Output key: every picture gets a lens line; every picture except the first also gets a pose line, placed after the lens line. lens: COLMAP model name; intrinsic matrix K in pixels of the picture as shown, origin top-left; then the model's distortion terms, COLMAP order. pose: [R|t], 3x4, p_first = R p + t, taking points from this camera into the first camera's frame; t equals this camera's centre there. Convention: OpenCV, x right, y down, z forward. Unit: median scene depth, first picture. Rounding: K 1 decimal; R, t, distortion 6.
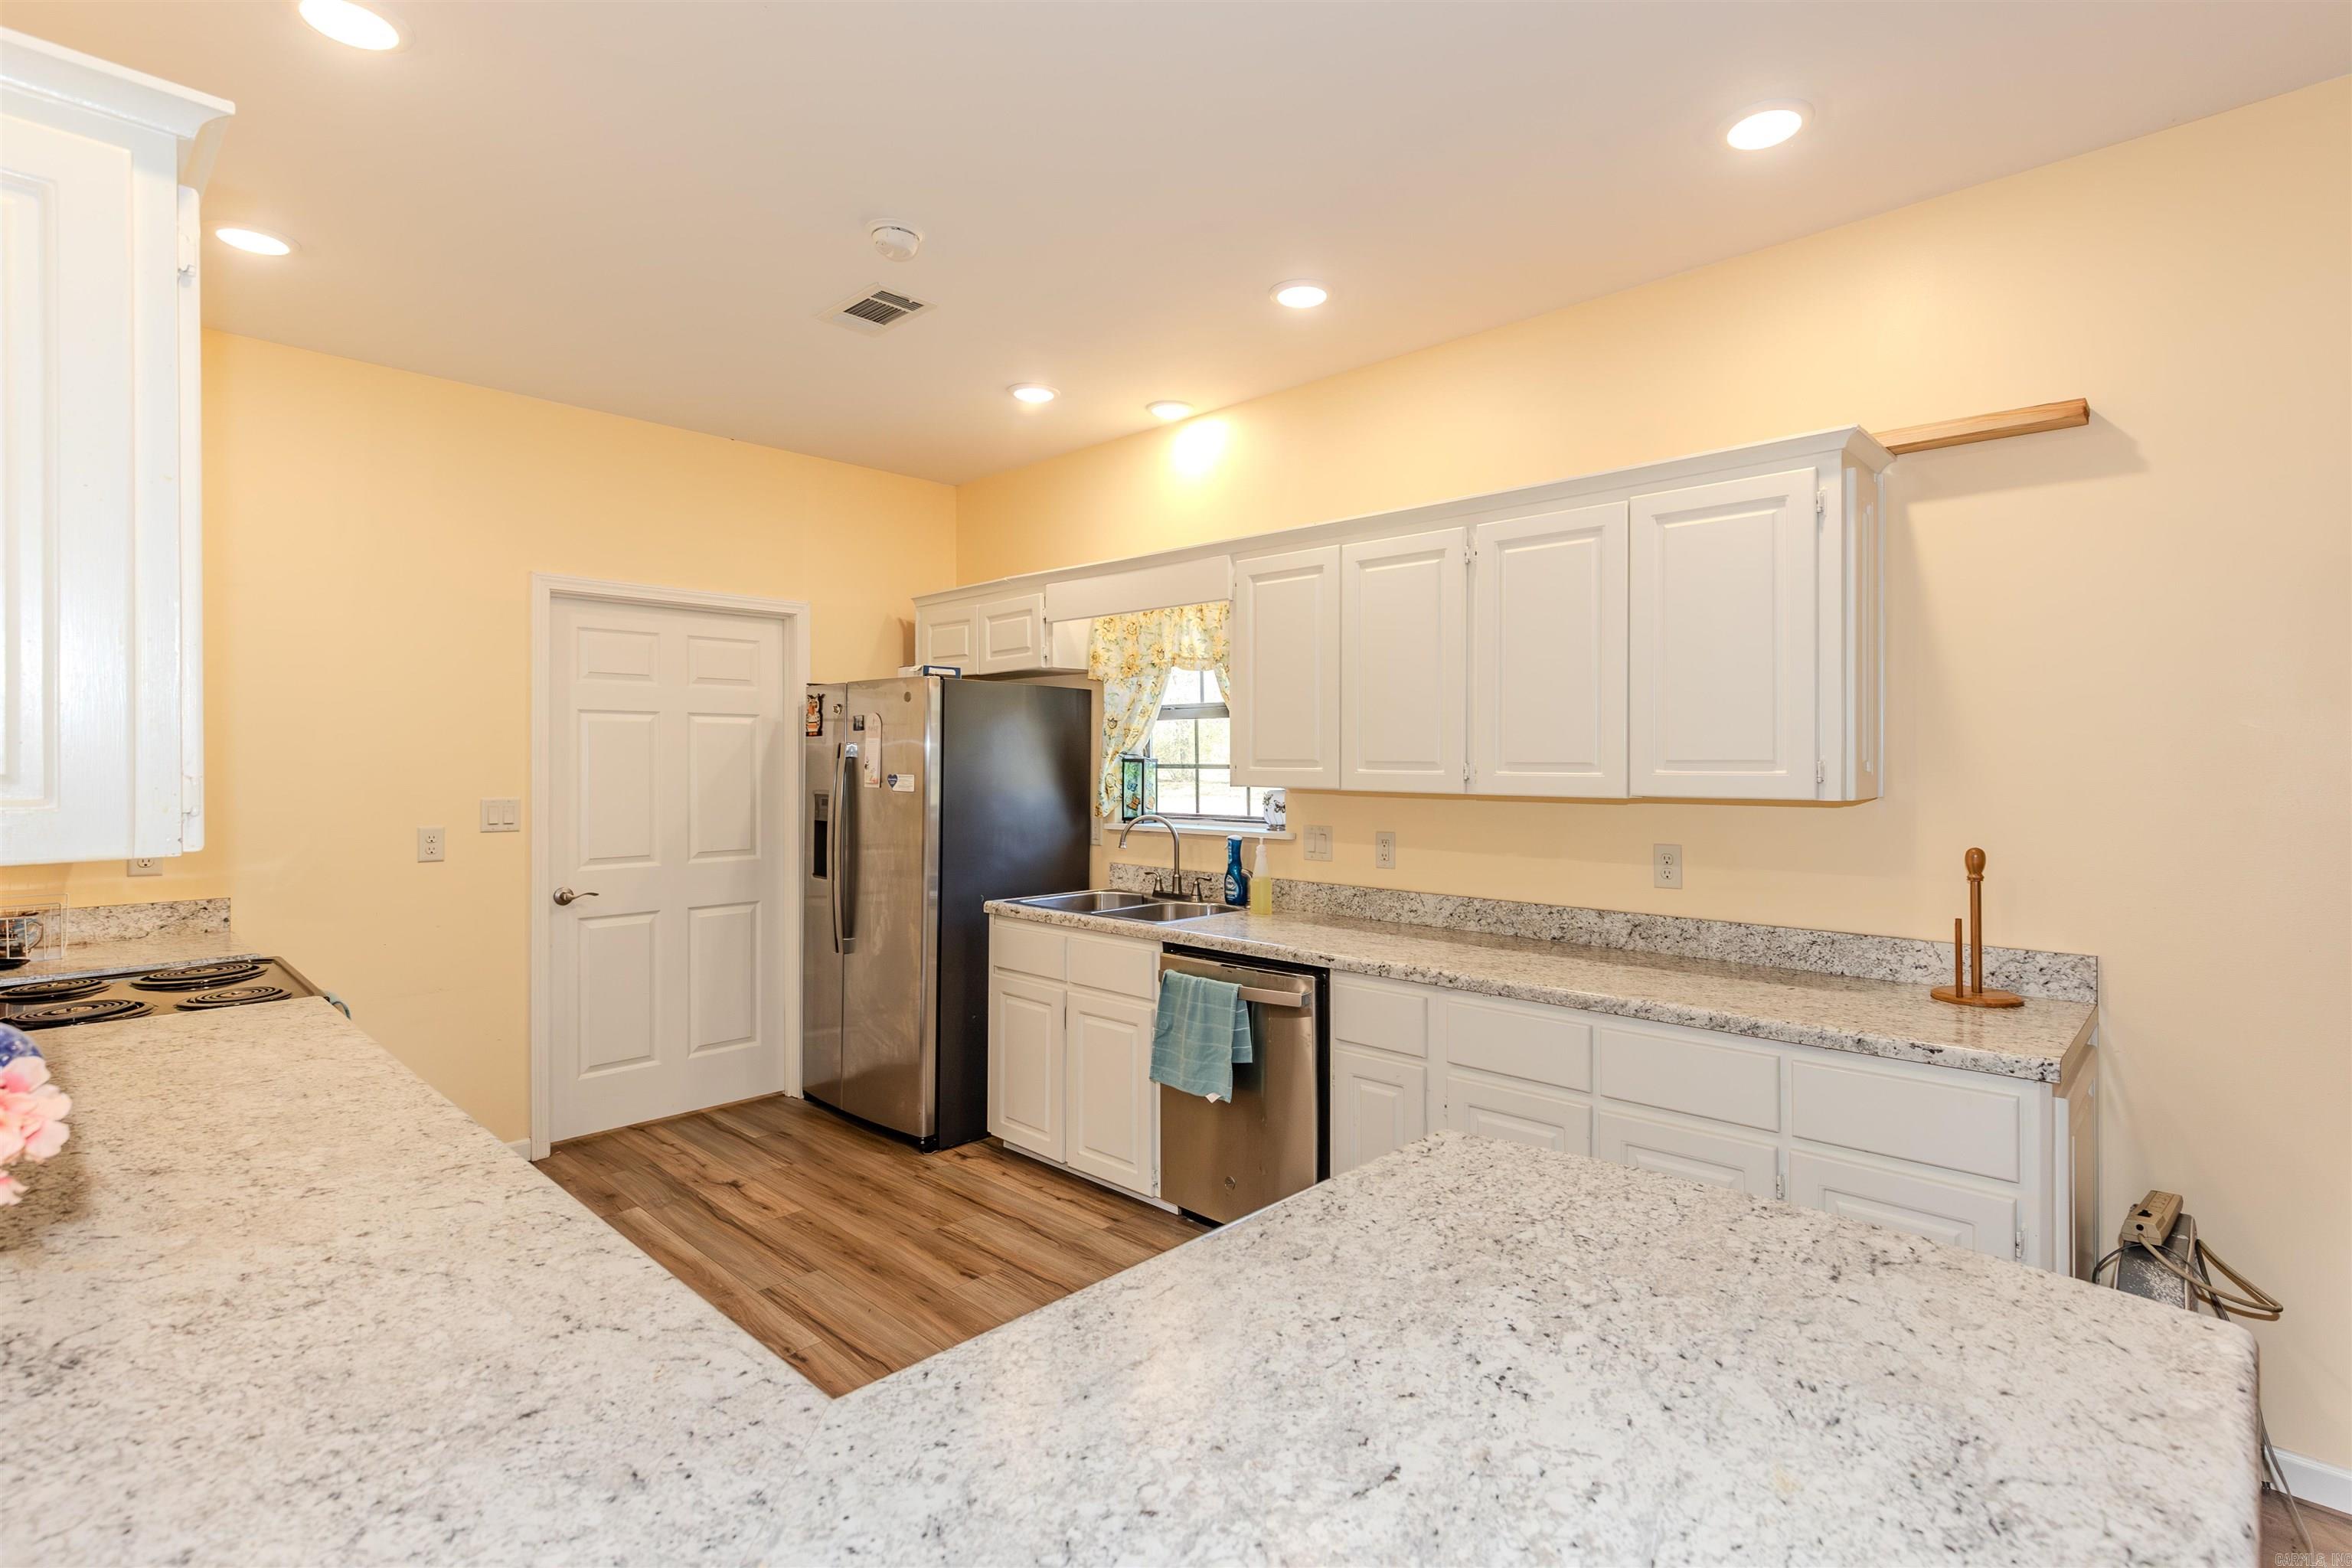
lens RADIAL K [[1111.1, 0, 1226.4], [0, 1111.1, 760.2], [0, 0, 1]] dist [0.005348, -0.000818]
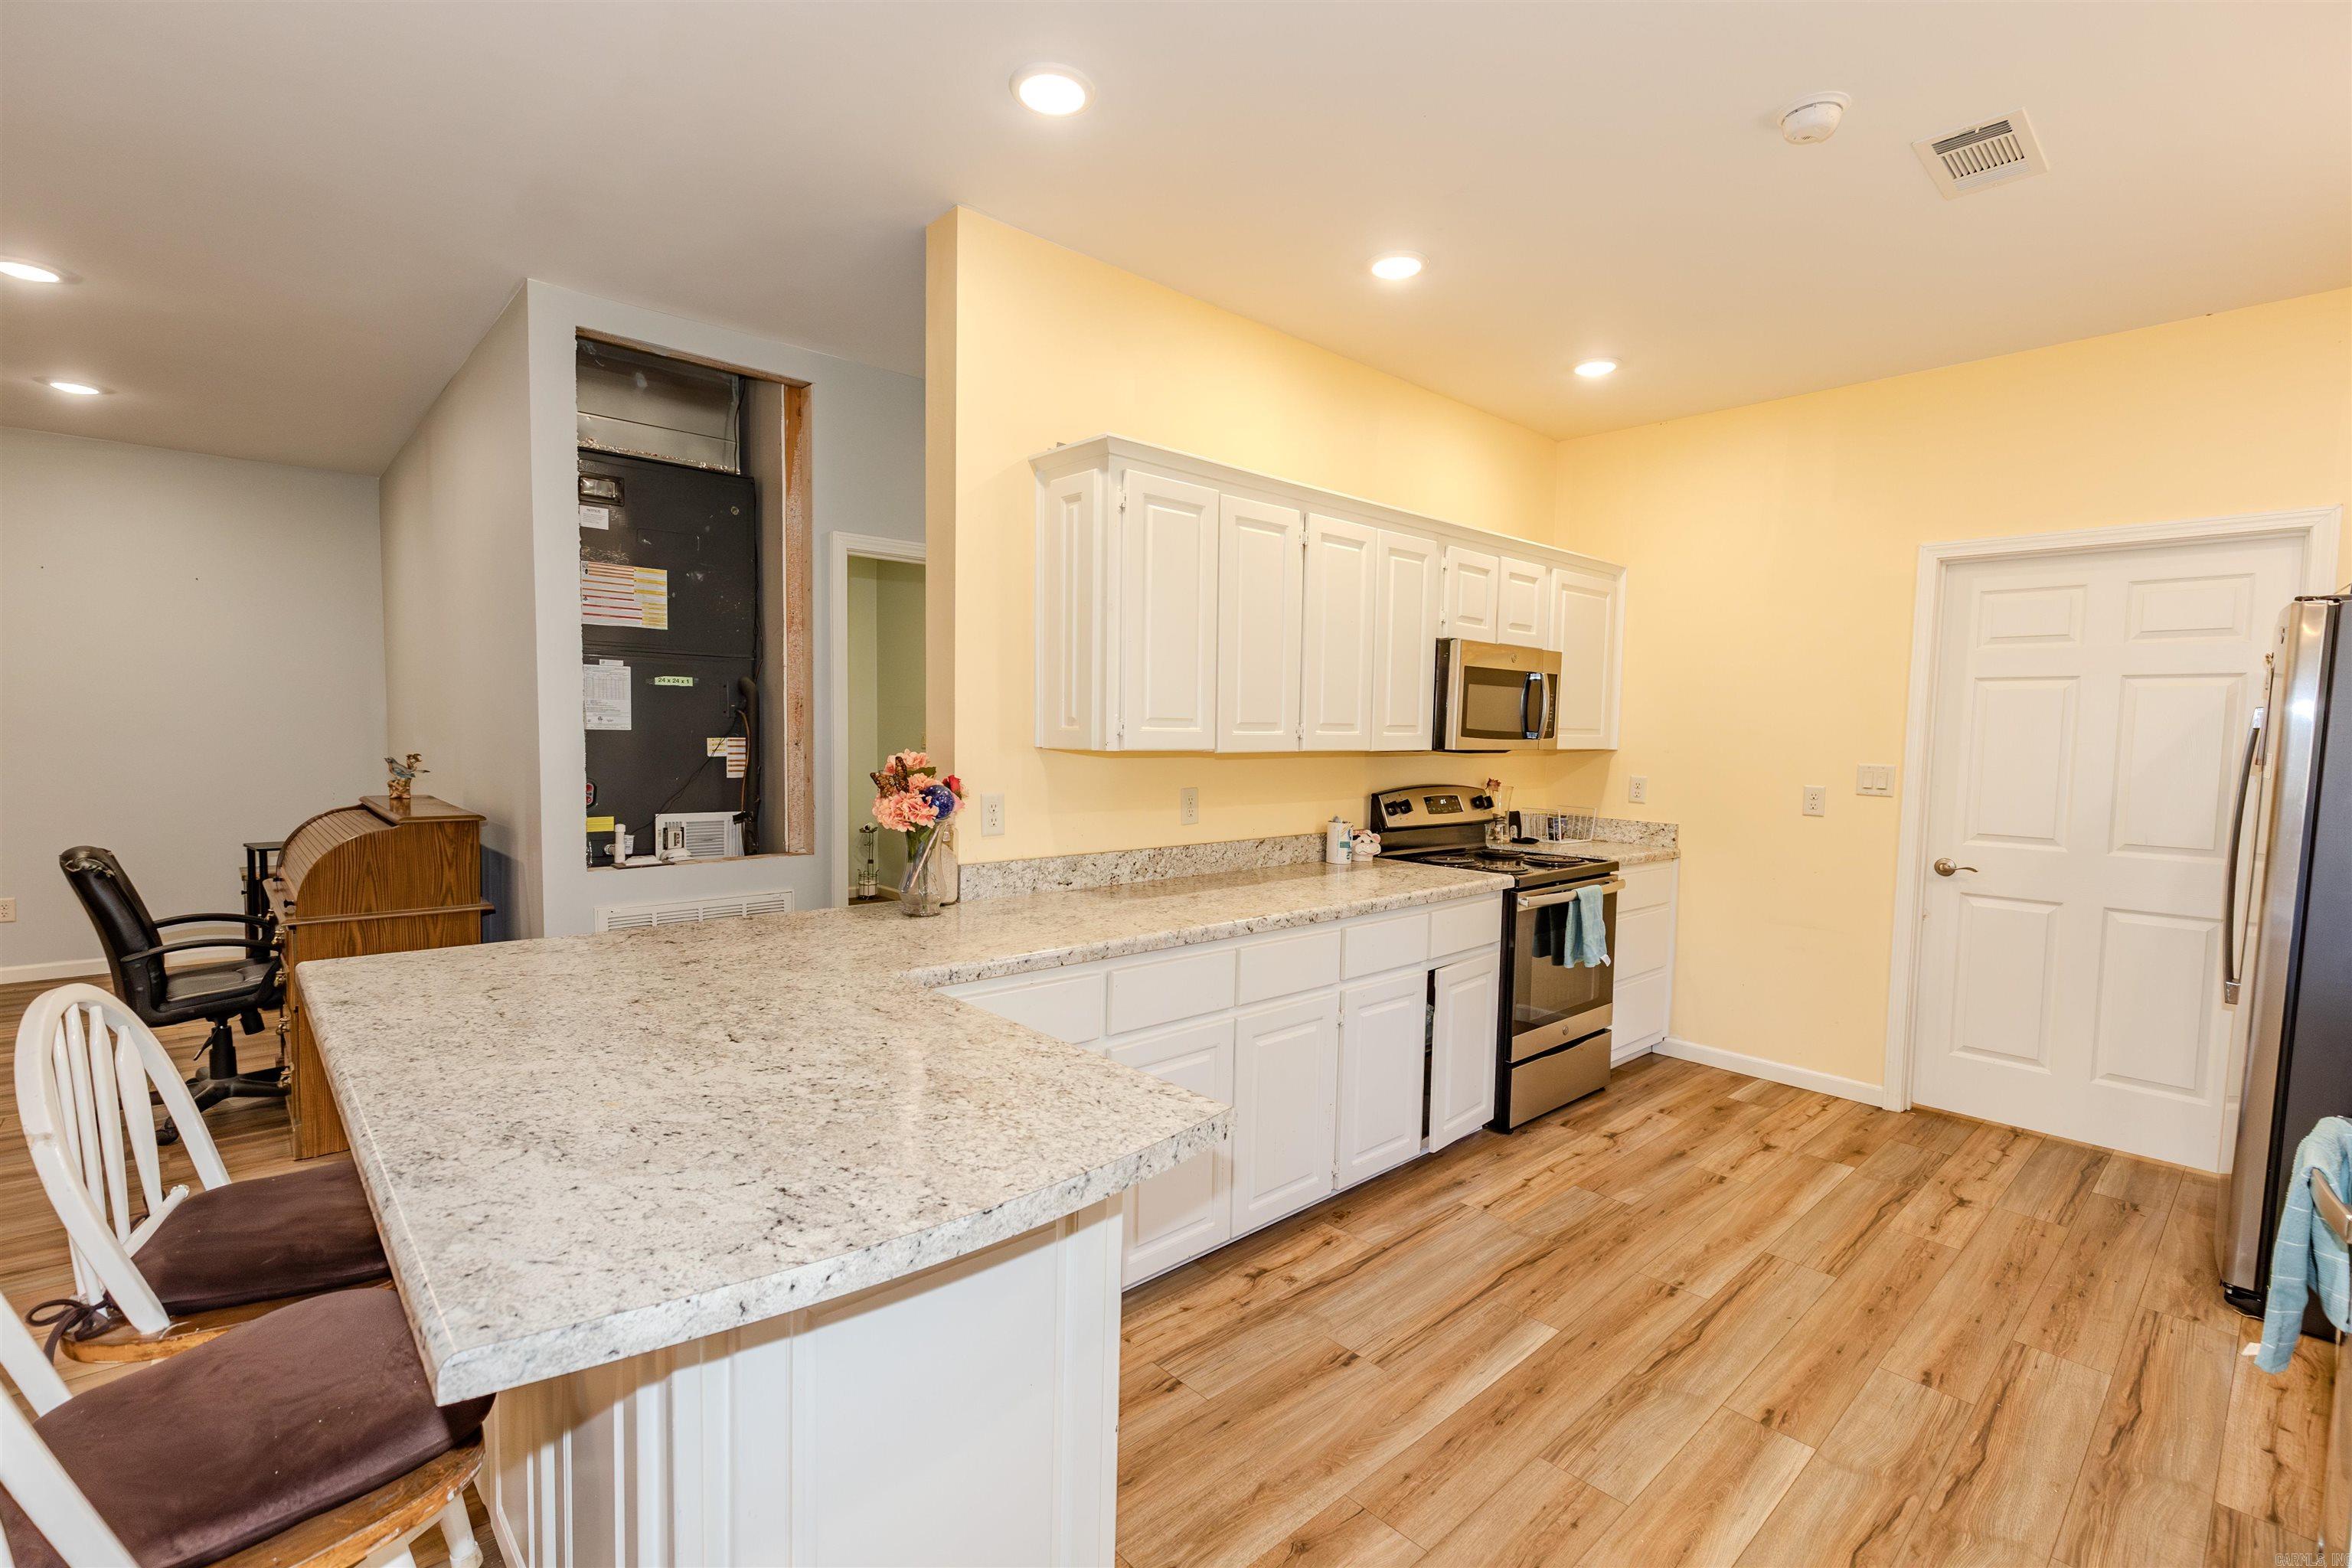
lens RADIAL K [[1055.0, 0, 1175.9], [0, 1055.0, 794.7], [0, 0, 1]] dist [0.006158, -0.000719]
pose [[-0.080012, 0.063819, -0.994749, 0.420332], [-0.017940, 0.997695, 0.065451, 0.008433], [0.996632, 0.023082, -0.078683, 0.410488]]
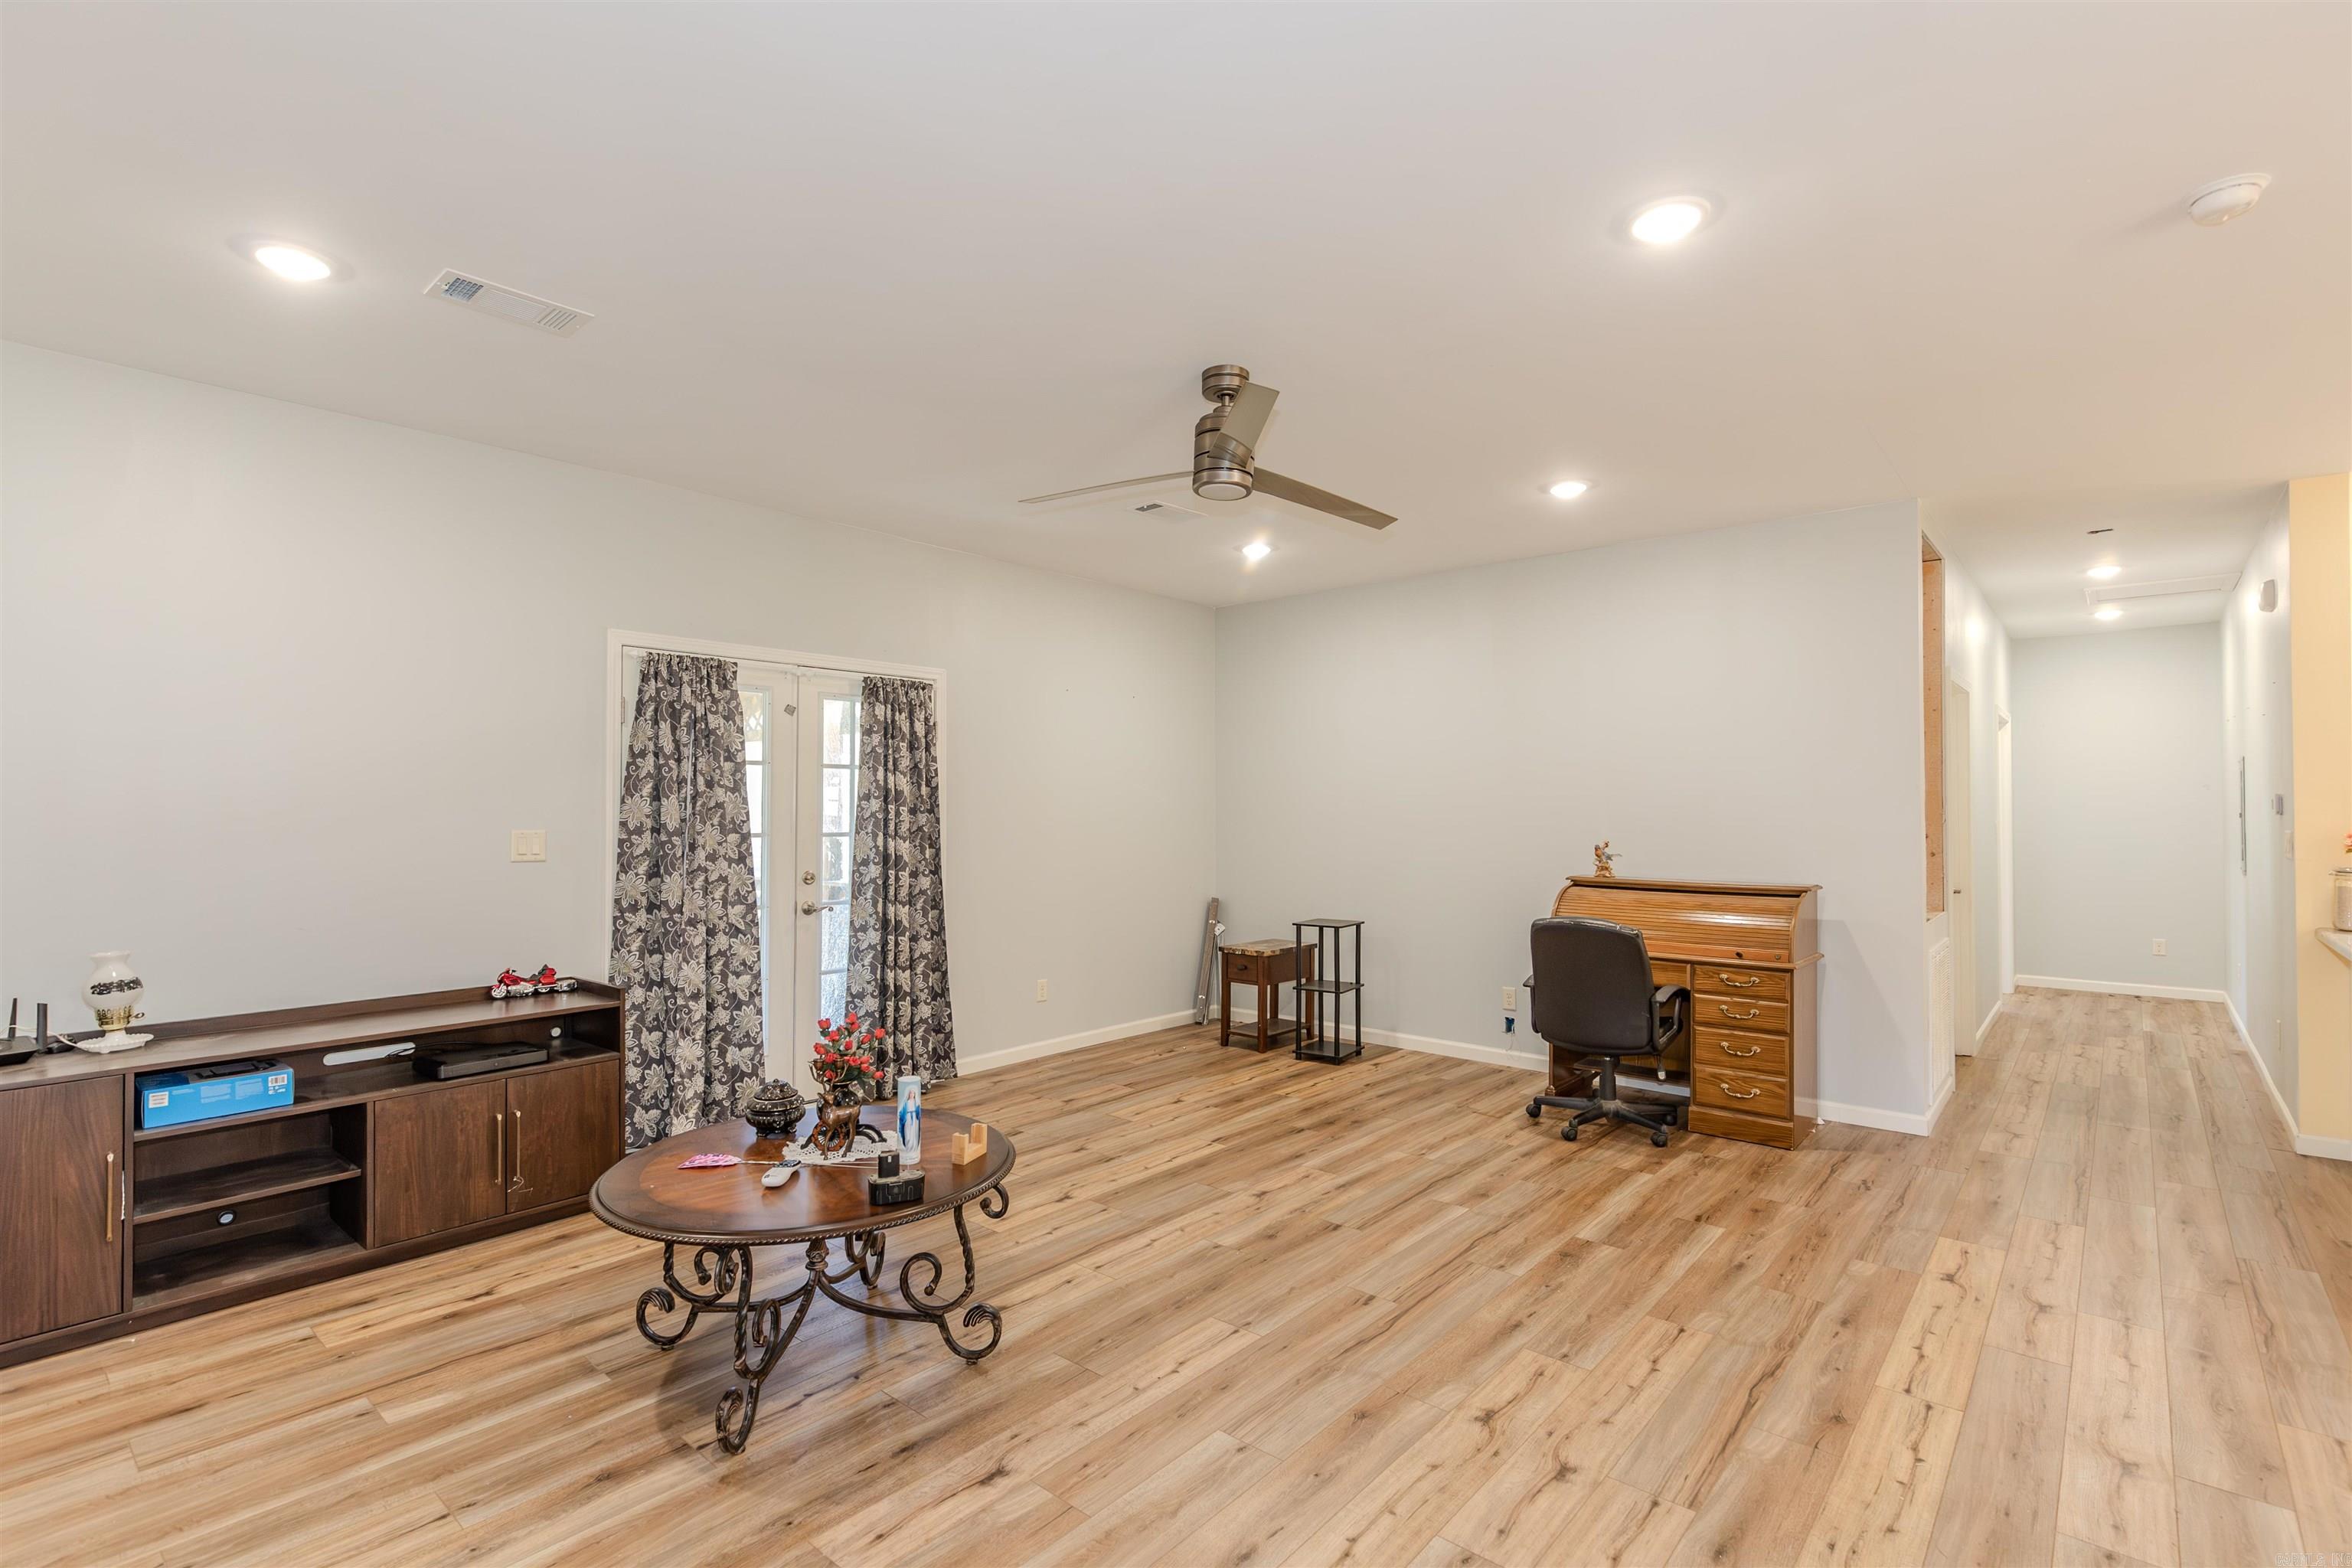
lens RADIAL K [[1092.9, 0, 1171.9], [0, 1092.9, 796.4], [0, 0, 1]] dist [0.010615, -0.000241]
pose [[0.028376, -0.012344, -0.999521, 0.789703], [0.002747, 0.999921, -0.012271, 0.009230], [0.999594, -0.002398, 0.028407, -1.031572]]
